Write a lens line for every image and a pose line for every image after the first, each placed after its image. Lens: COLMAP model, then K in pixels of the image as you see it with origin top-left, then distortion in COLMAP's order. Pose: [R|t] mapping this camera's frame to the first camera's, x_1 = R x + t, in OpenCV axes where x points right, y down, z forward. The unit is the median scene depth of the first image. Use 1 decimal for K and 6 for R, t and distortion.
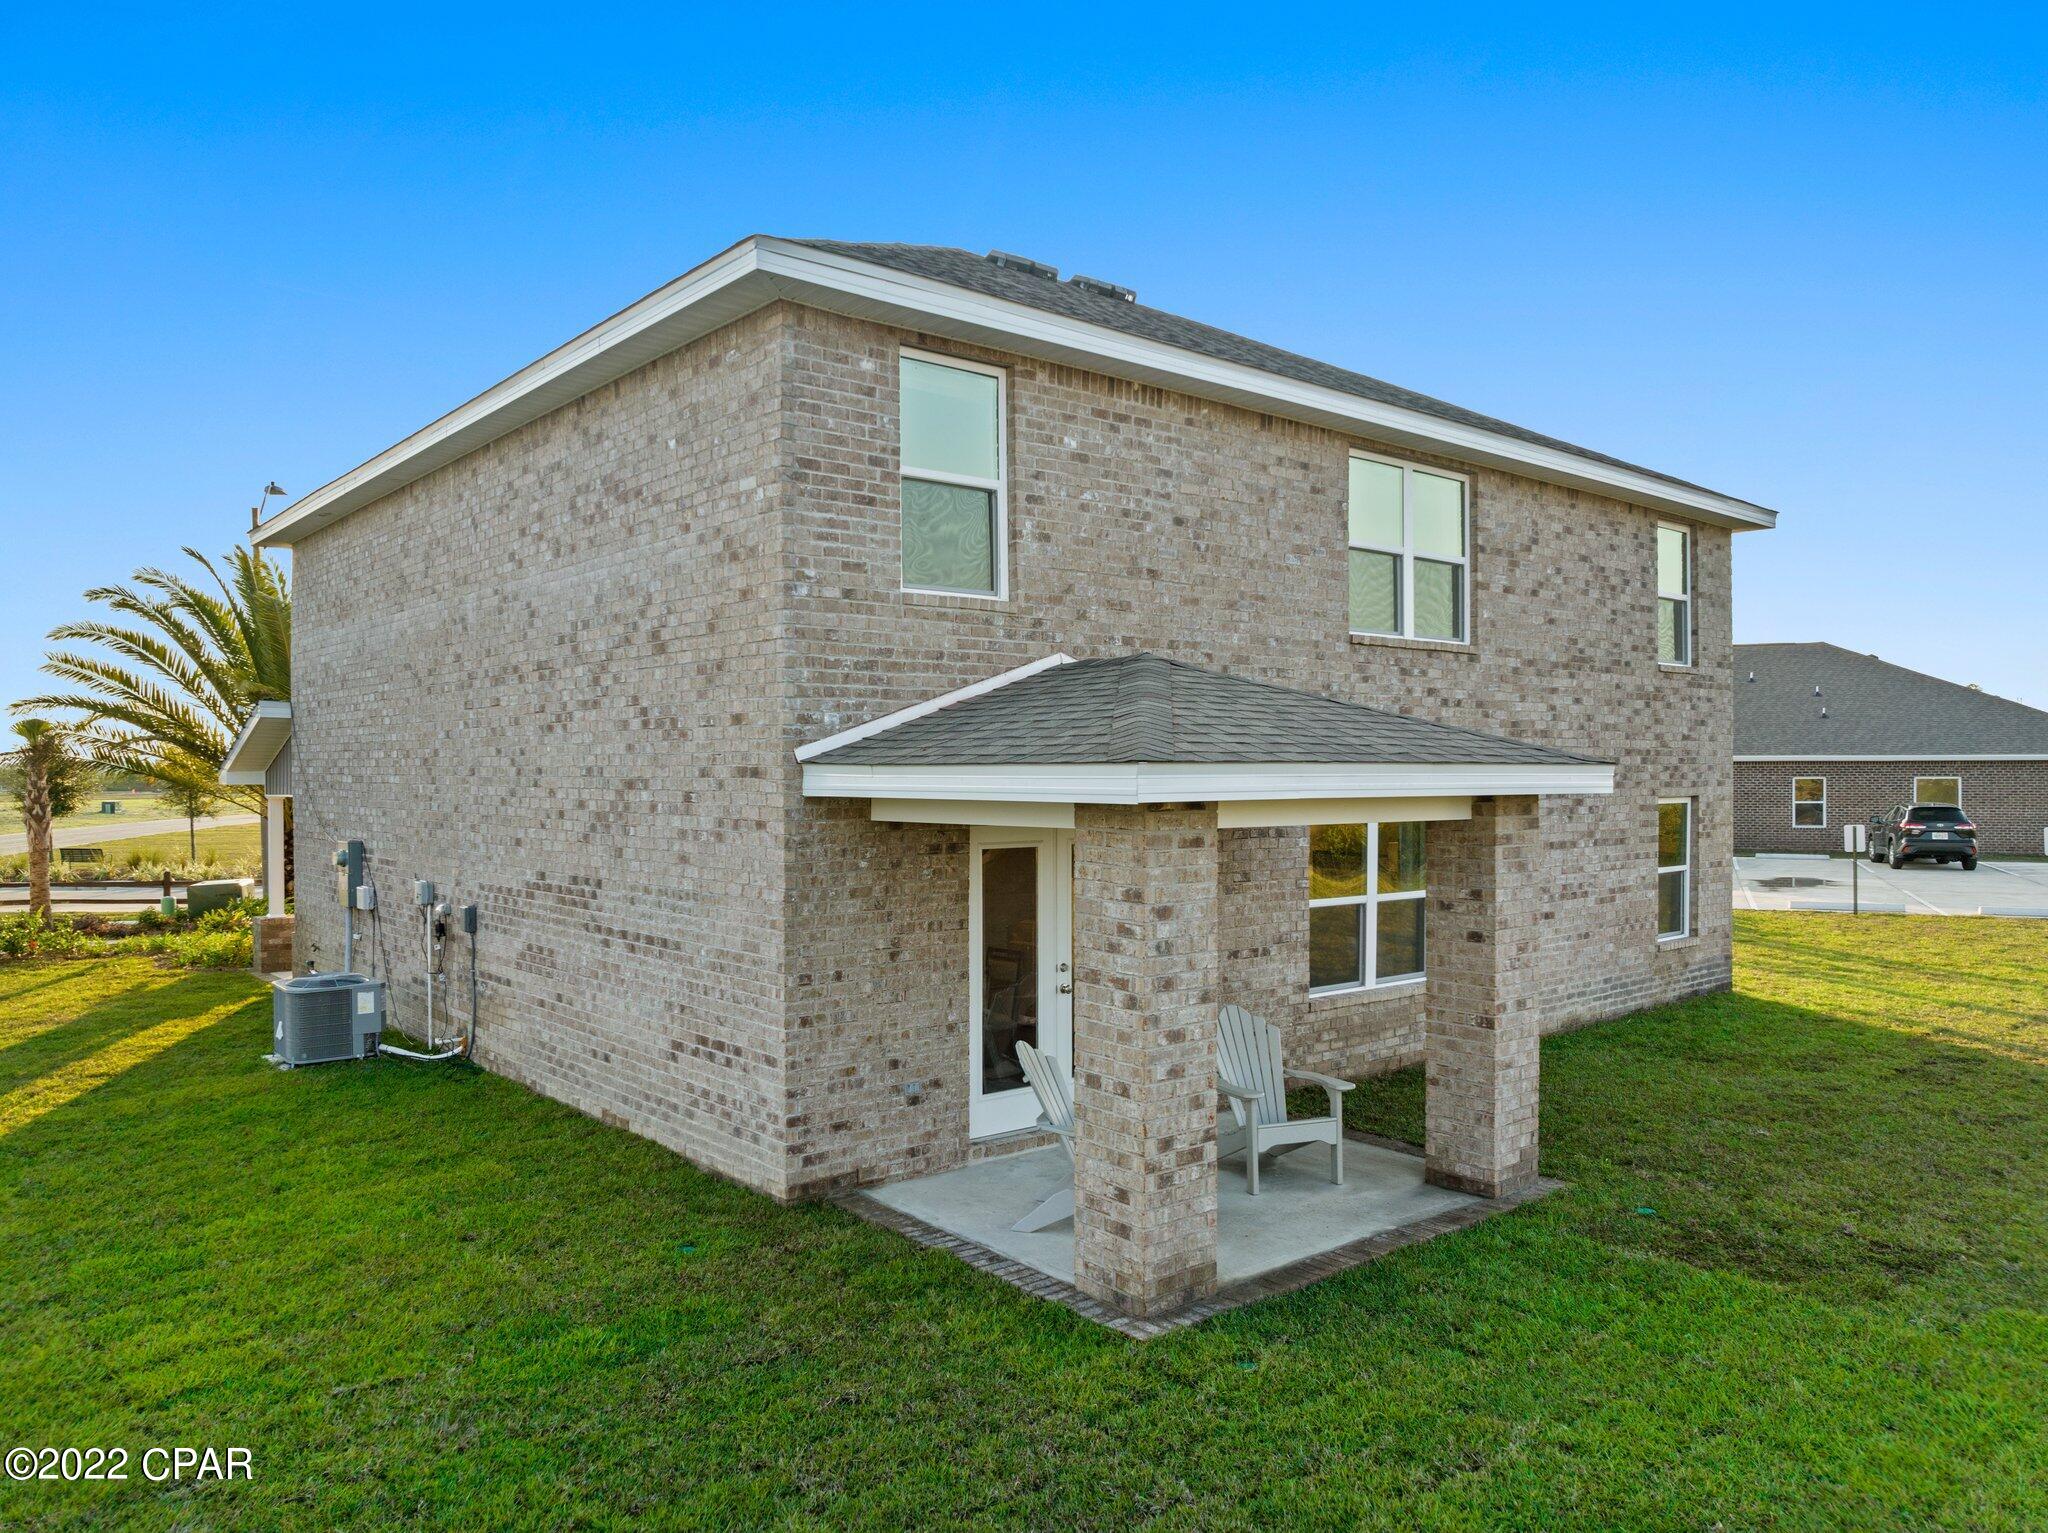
lens RADIAL K [[1434.9, 0, 1022.6], [0, 1434.9, 769.4], [0, 0, 1]] dist [-0.030492, -0.005407]
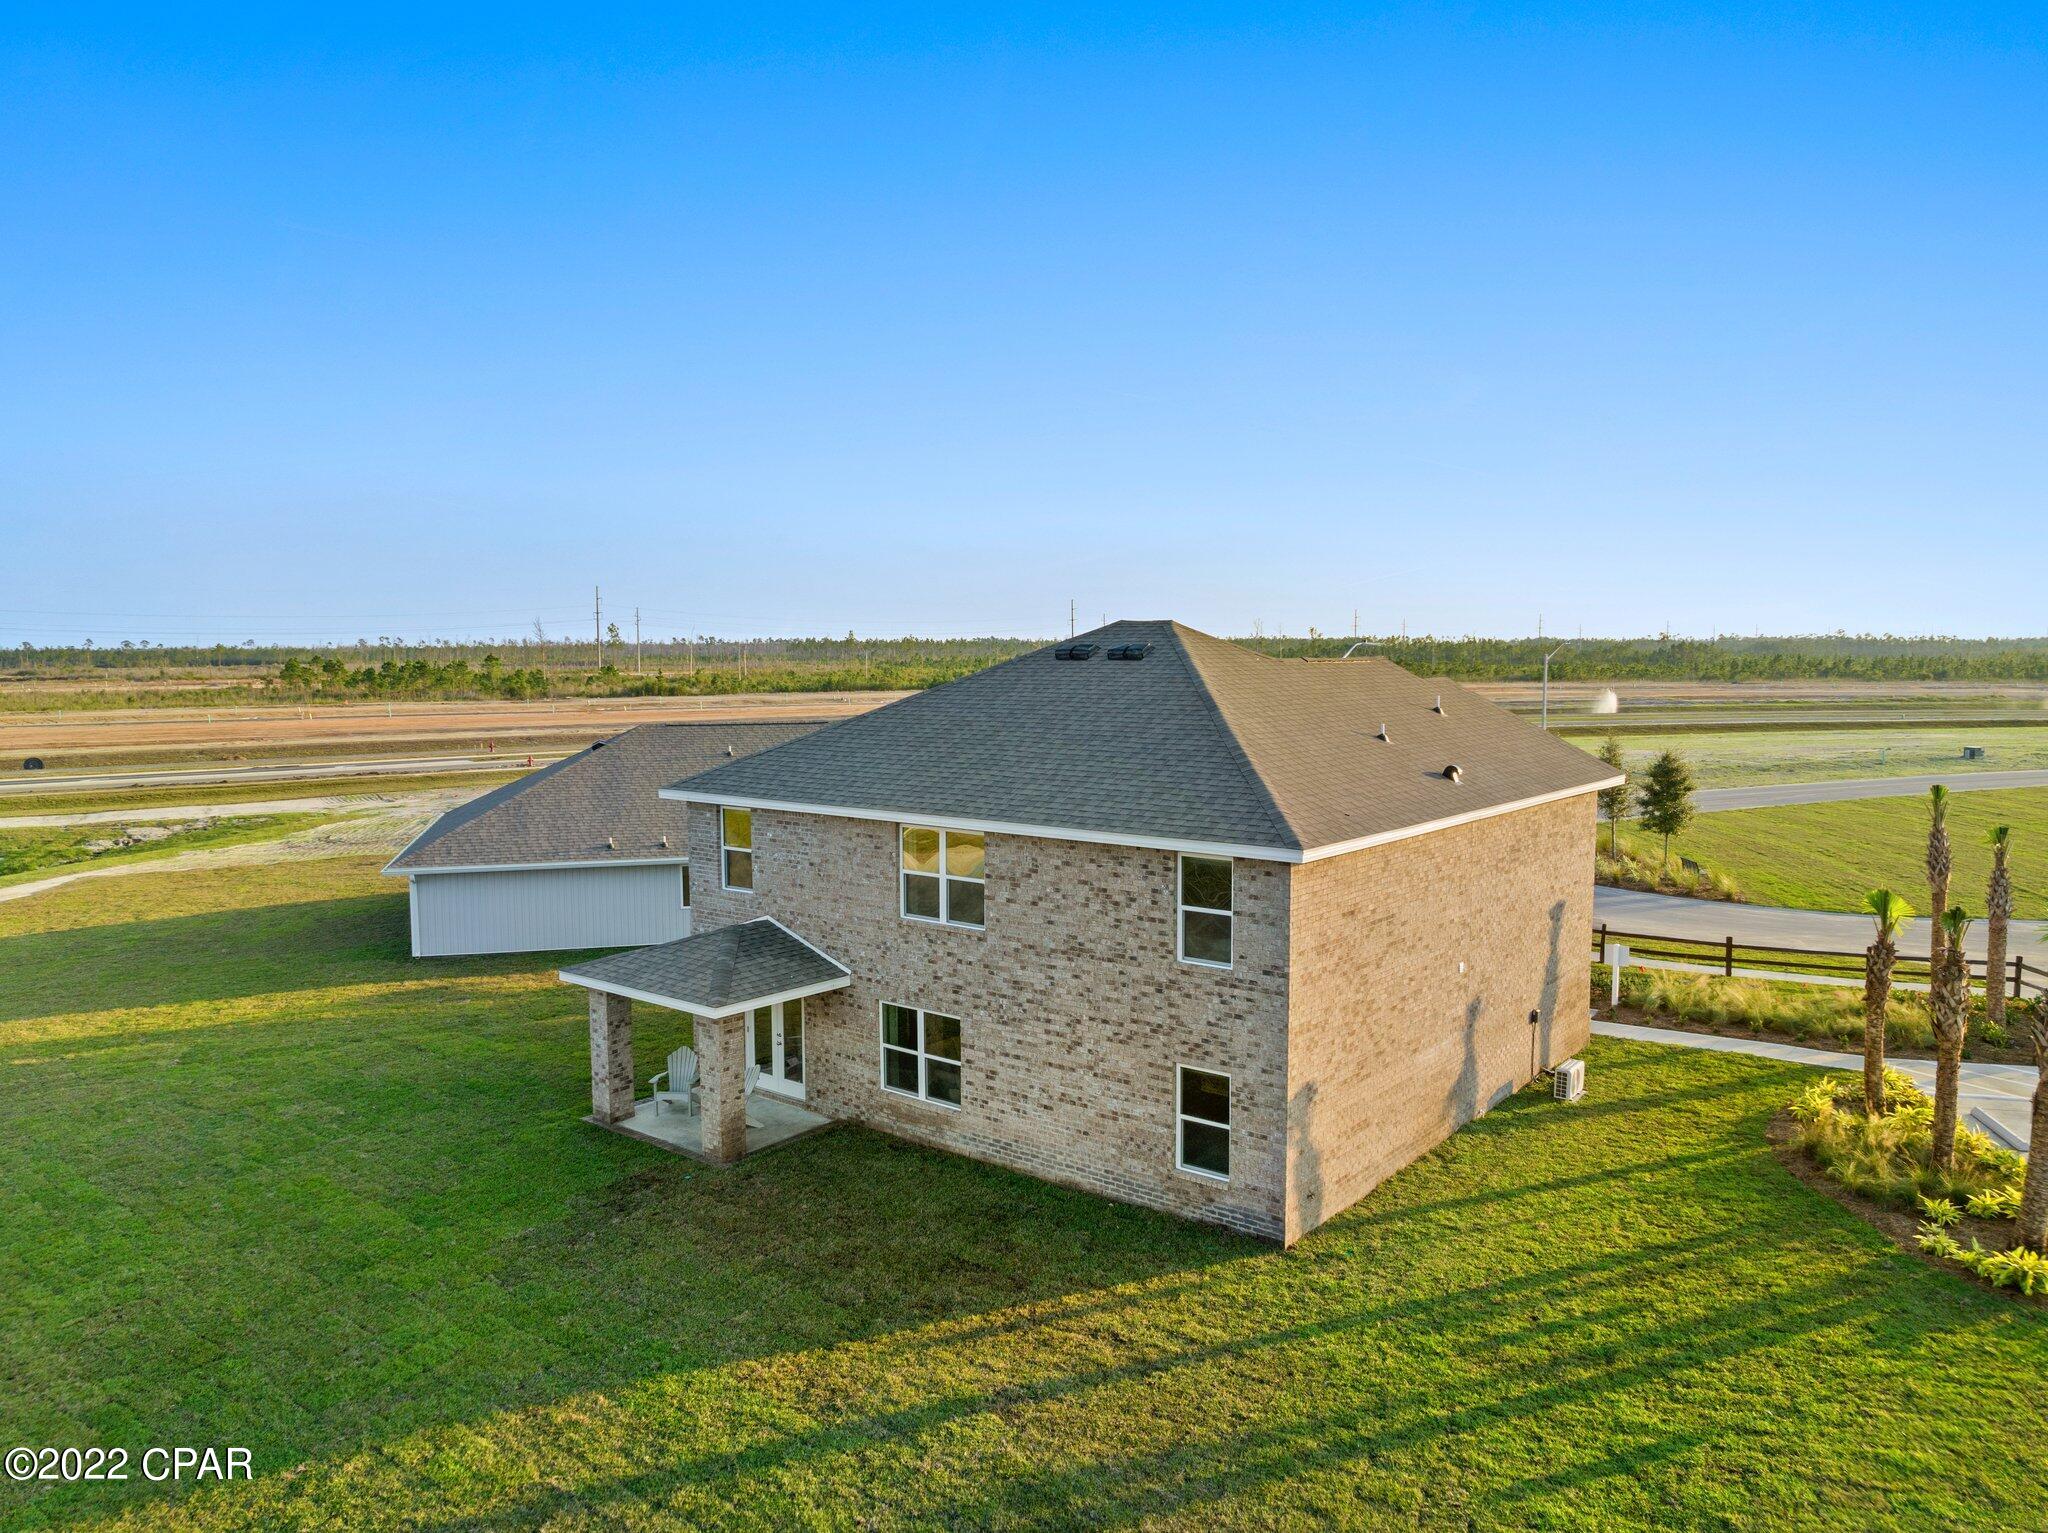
lens RADIAL K [[1463.4, 0, 1021.3], [0, 1463.4, 760.4], [0, 0, 1]] dist [-0.002465, -0.001499]
pose [[0.191068, 0.081818, -0.978161, 2.409777], [0.003616, 0.996455, 0.084055, -0.522335], [0.981570, -0.019598, 0.190095, 0.852997]]
